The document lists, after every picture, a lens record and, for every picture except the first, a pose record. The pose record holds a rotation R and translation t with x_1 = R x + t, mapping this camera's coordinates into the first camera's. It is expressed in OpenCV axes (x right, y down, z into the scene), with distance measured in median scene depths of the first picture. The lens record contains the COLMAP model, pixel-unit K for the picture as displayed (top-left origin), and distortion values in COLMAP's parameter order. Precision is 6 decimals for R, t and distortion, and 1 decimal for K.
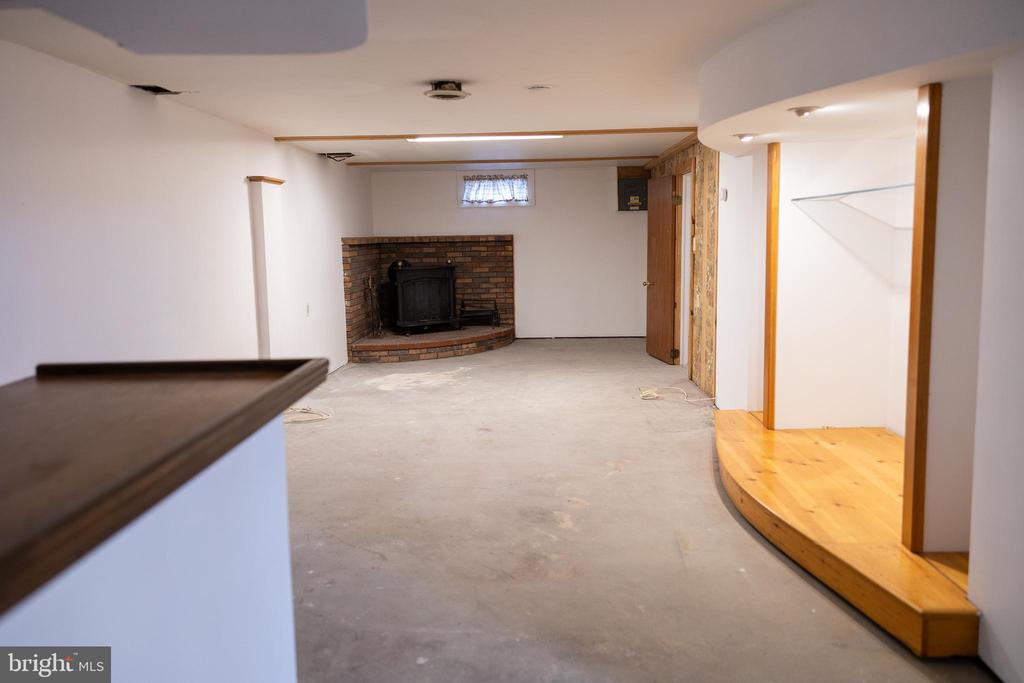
lens RADIAL K [[820.1, 0, 512.0], [0, 820.1, 341.5], [0, 0, 1]] dist [0.002249, 0.005749]
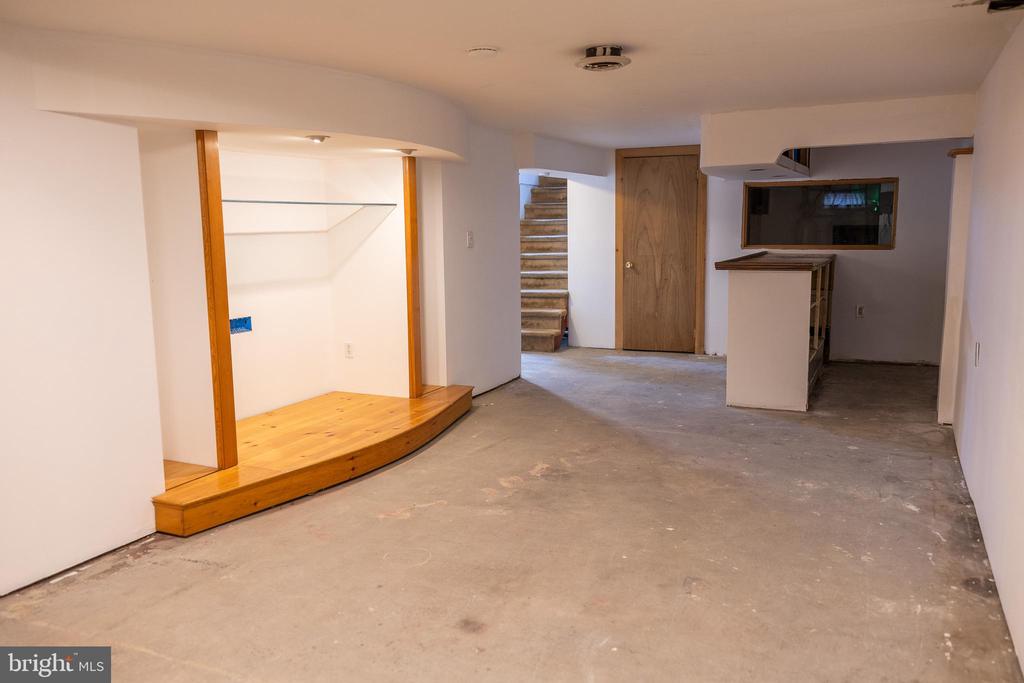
lens RADIAL K [[820.1, 0, 512.0], [0, 820.1, 341.5], [0, 0, 1]] dist [0.002249, 0.005749]
pose [[-0.921859, -0.025450, 0.386690, -0.151031], [0.081491, 0.962799, 0.257639, -0.115239], [-0.378861, 0.269018, -0.885490, 0.858593]]
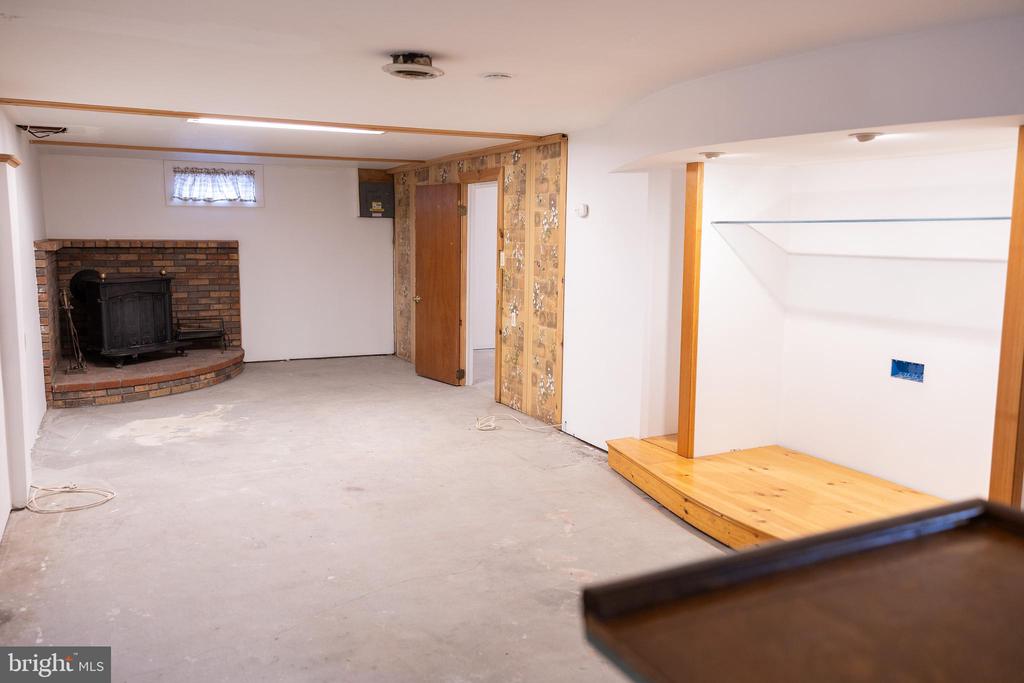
lens RADIAL K [[820.1, 0, 512.0], [0, 820.1, 341.5], [0, 0, 1]] dist [0.002249, 0.005749]
pose [[0.877010, -0.035003, 0.479196, -0.172045], [0.036118, 0.999324, 0.006894, -0.023446], [-0.479113, 0.011262, 0.877681, 0.132157]]
